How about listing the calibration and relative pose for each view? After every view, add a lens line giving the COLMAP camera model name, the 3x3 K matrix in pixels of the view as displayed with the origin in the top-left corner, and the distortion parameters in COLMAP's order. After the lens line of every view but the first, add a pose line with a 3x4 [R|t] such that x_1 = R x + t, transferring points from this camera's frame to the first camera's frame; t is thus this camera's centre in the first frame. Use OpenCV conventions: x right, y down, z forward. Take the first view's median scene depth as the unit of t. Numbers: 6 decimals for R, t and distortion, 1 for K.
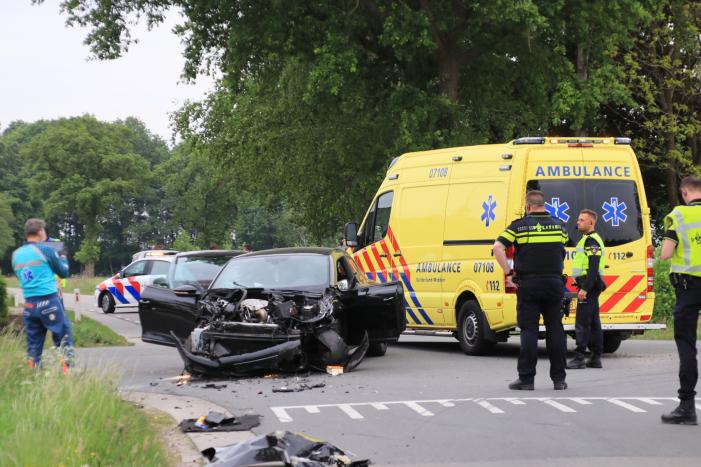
lens RADIAL K [[3569.9, 0, 350.5], [0, 3569.9, 233.5], [0, 0, 1]] dist [2.408231, -1.041667]
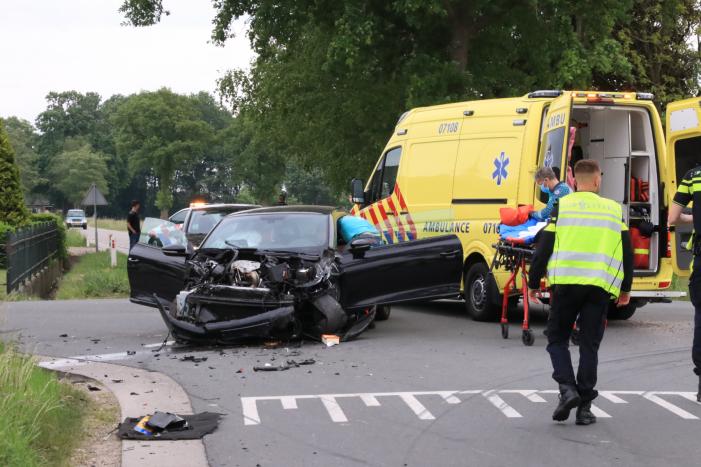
lens RADIAL K [[1954.9, 0, 350.5], [0, 1954.9, 233.5], [0, 0, 1]] dist [0.277077, 0.663453]
pose [[0.999500, 0.015587, -0.027515, 0.013949], [-0.014902, 0.999578, 0.024928, -0.001596], [0.027892, -0.024506, 0.999311, 0.495175]]
